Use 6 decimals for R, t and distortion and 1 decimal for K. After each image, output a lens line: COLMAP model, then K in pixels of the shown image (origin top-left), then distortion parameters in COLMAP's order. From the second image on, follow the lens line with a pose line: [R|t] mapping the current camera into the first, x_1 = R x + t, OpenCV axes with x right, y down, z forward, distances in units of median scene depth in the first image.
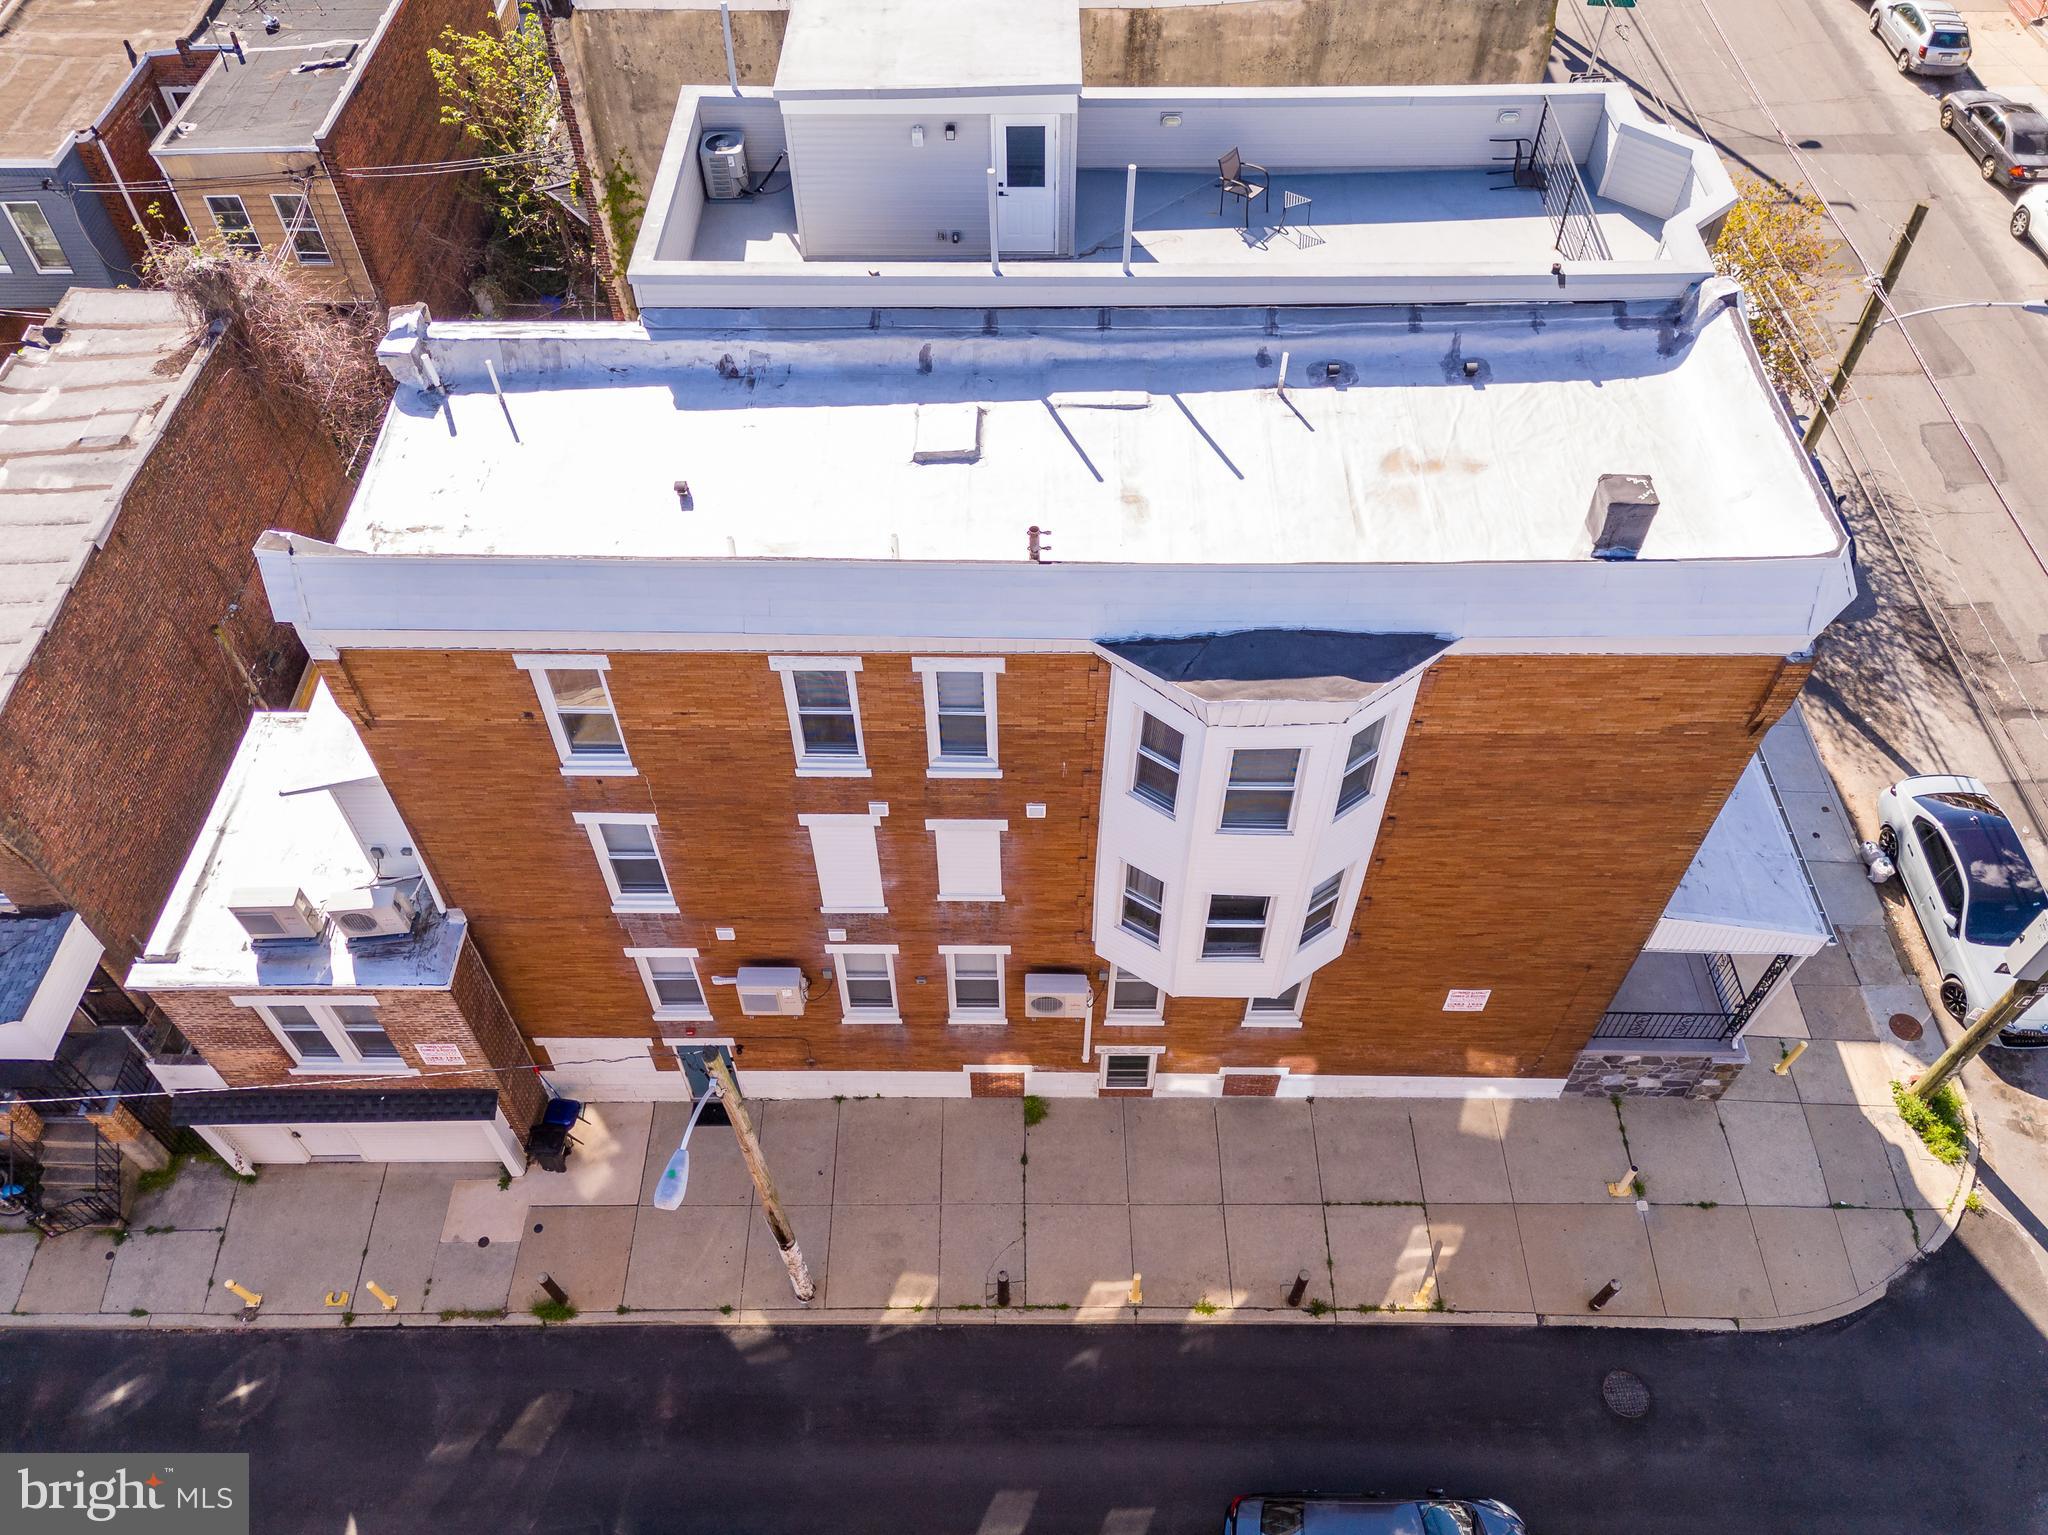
lens RADIAL K [[1507.3, 0, 1030.0], [0, 1507.3, 762.8], [0, 0, 1]] dist [0.056322, -0.004553]
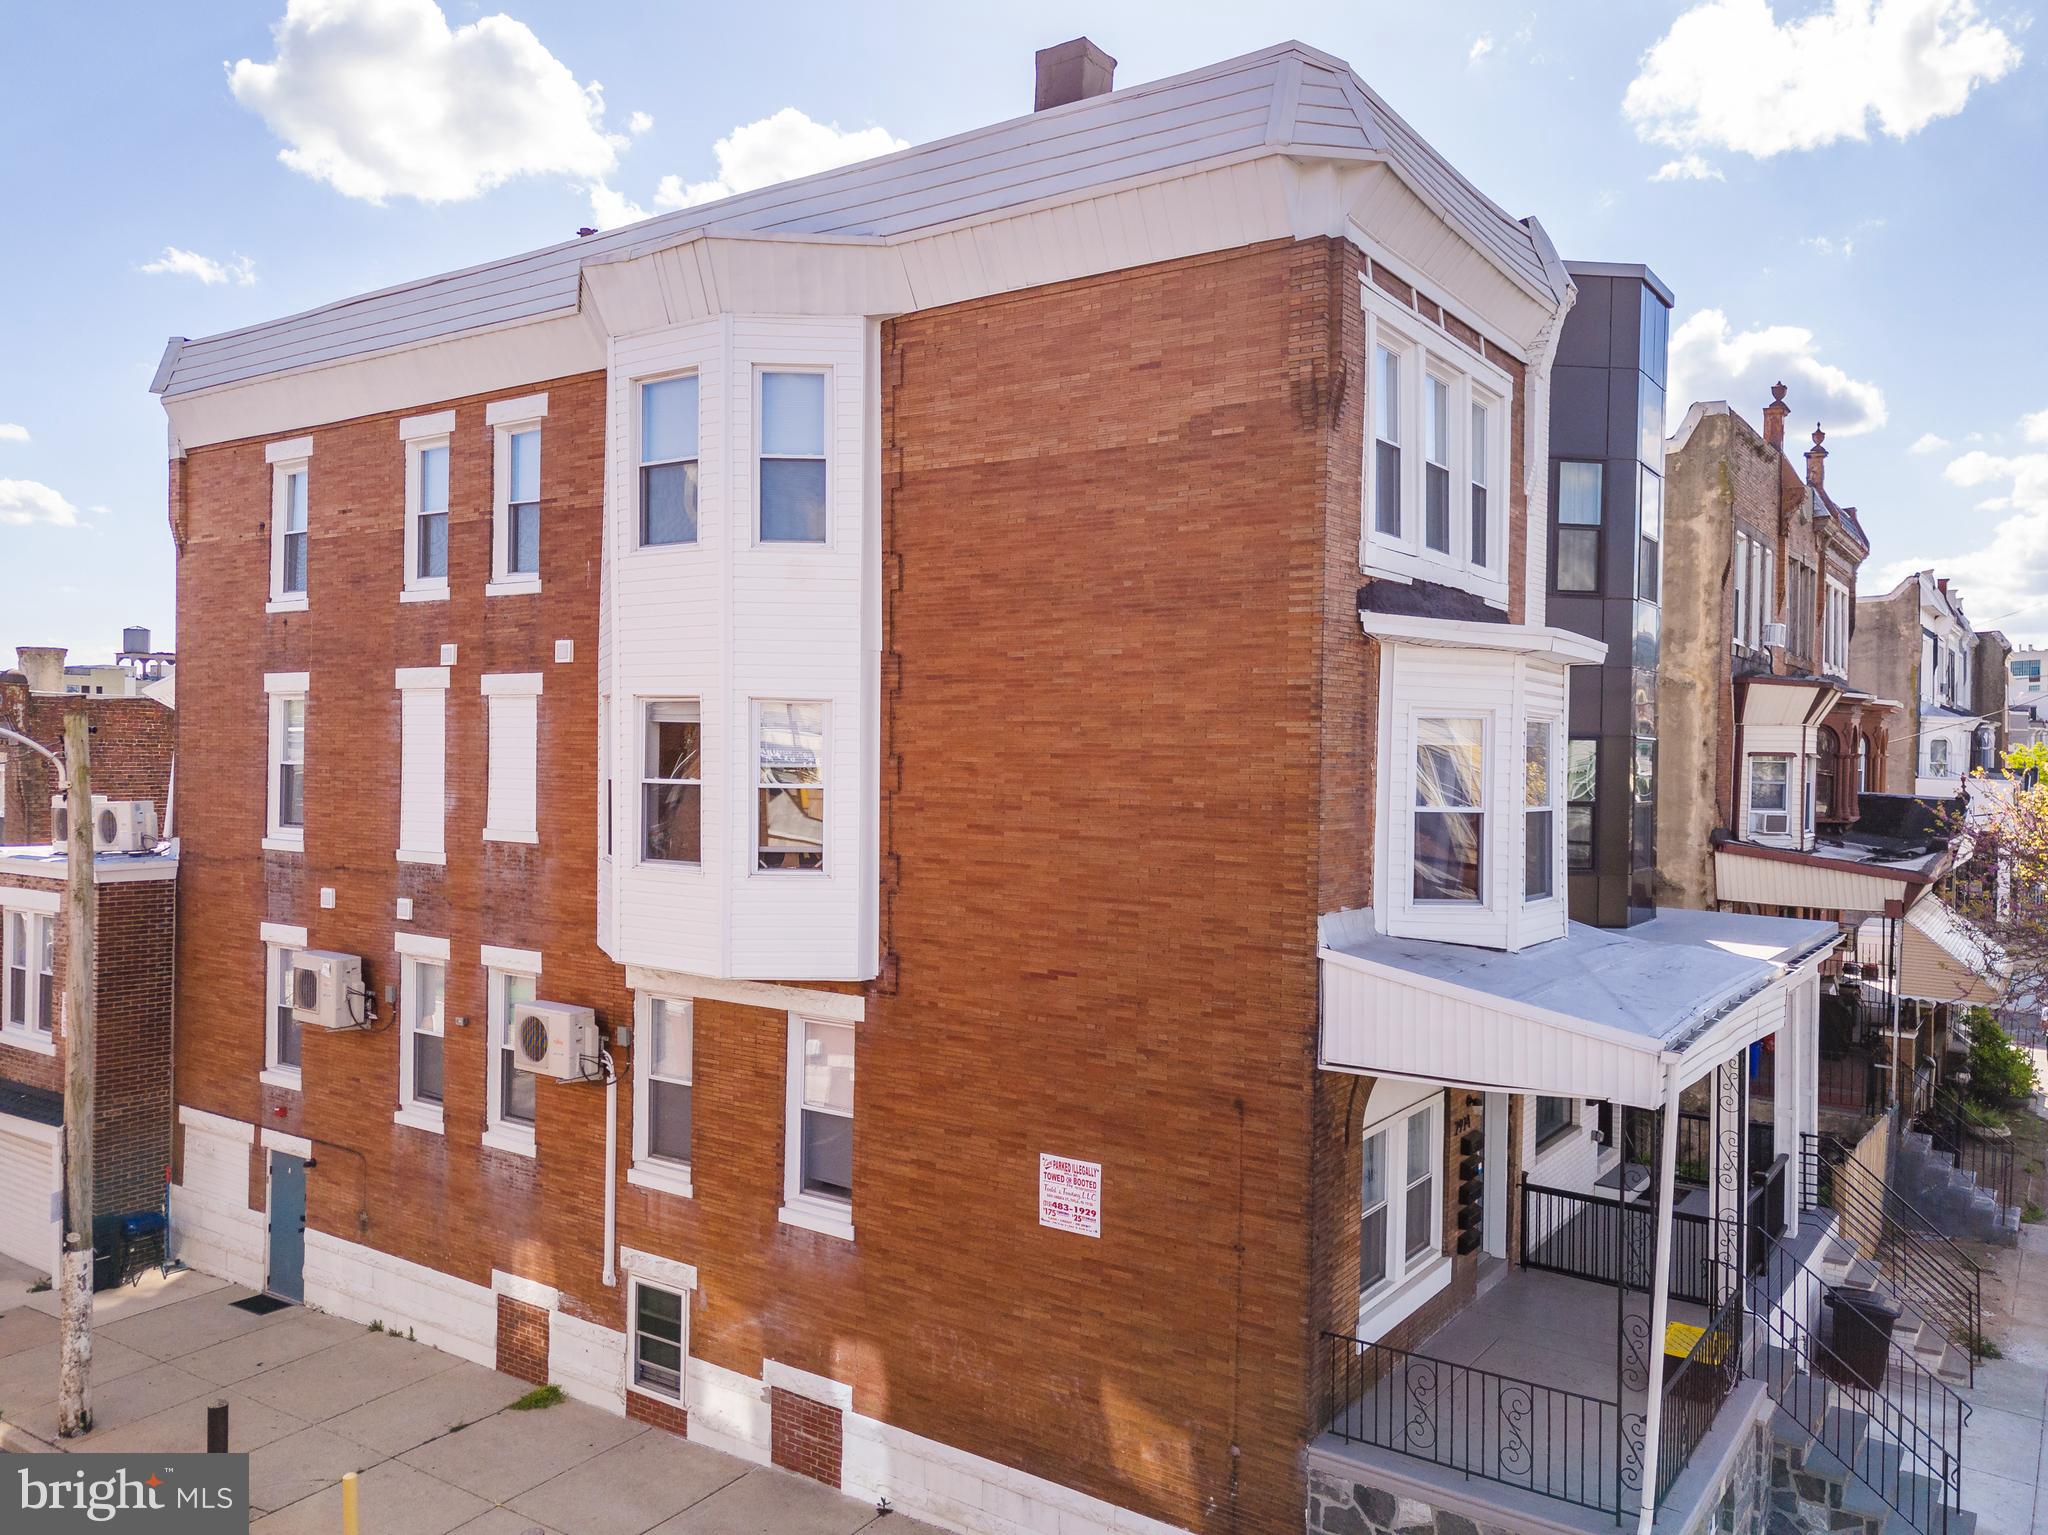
lens RADIAL K [[1525.0, 0, 971.0], [0, 1525.0, 791.6], [0, 0, 1]] dist [0.114102, -0.115955]
pose [[0.815417, 0.033747, -0.577890, 0.671186], [-0.458802, 0.646413, -0.609632, 0.488752], [0.352982, 0.762241, 0.542579, 0.657756]]
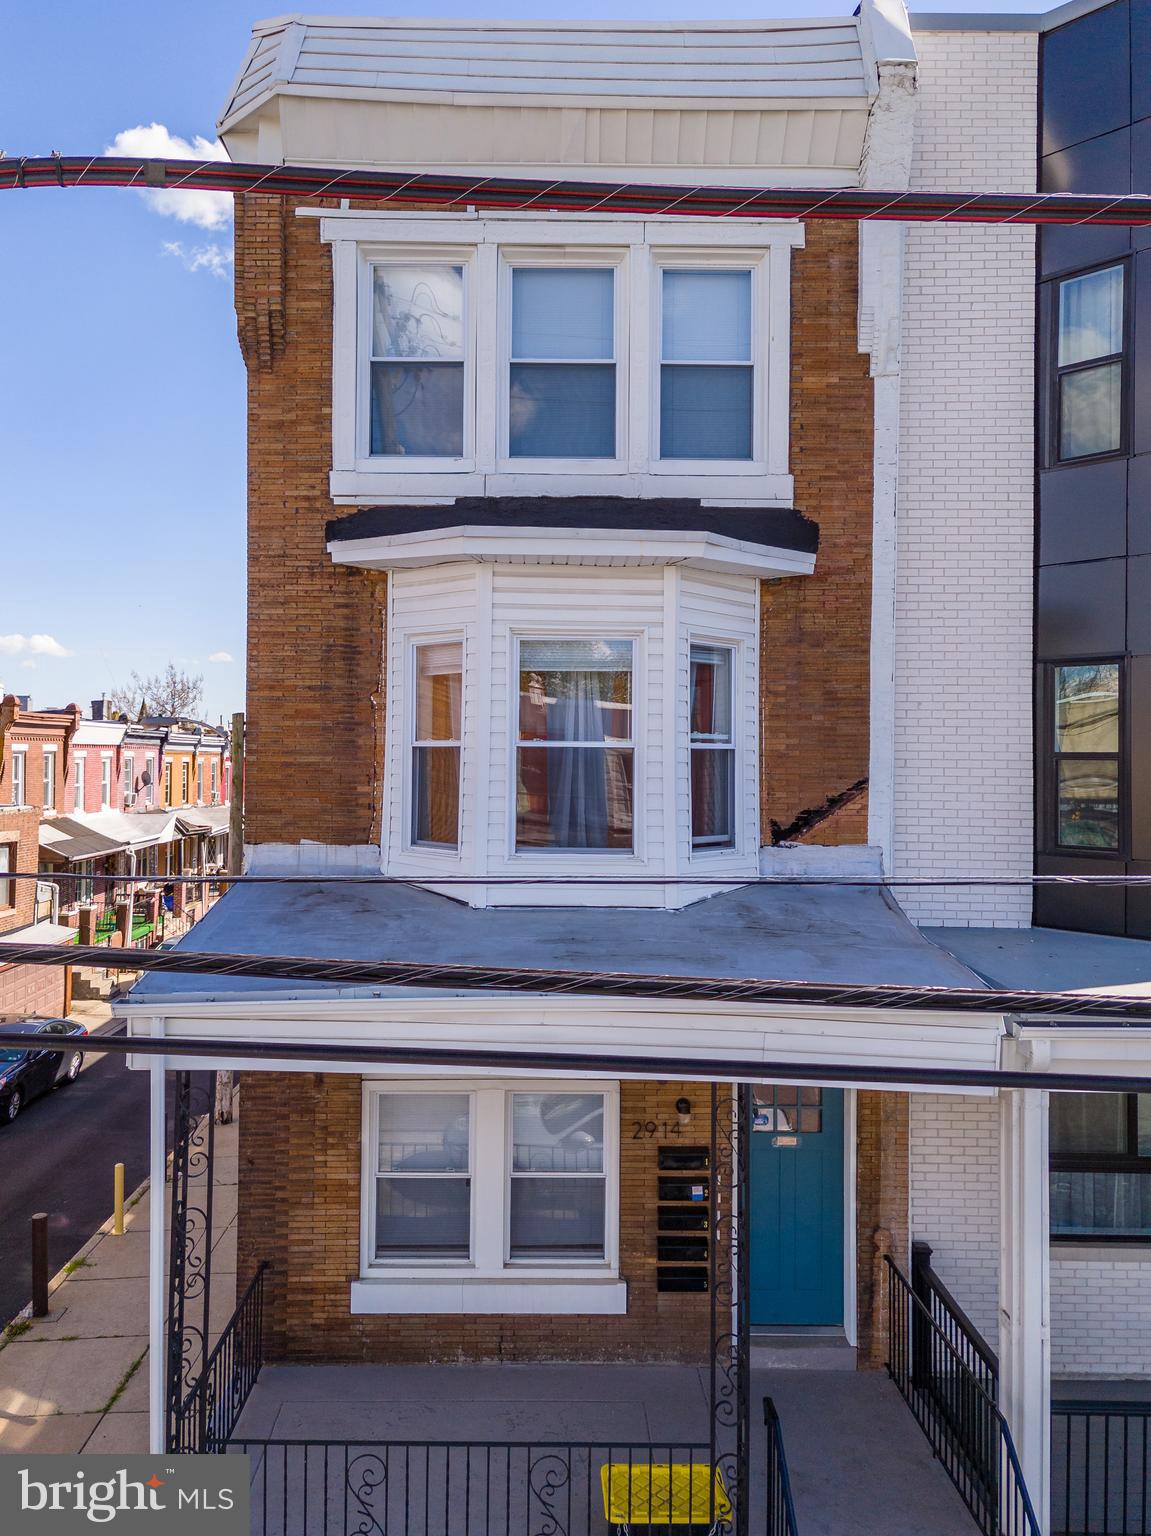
lens RADIAL K [[1148.0, 0, 541.4], [0, 1148.0, 750.6], [0, 0, 1]] dist [0.053860, -0.037154]
pose [[0.018155, -0.005886, -0.999818, 0.893680], [-0.774780, 0.631980, -0.017789, -0.003759], [0.631970, 0.774962, 0.006914, 1.100510]]
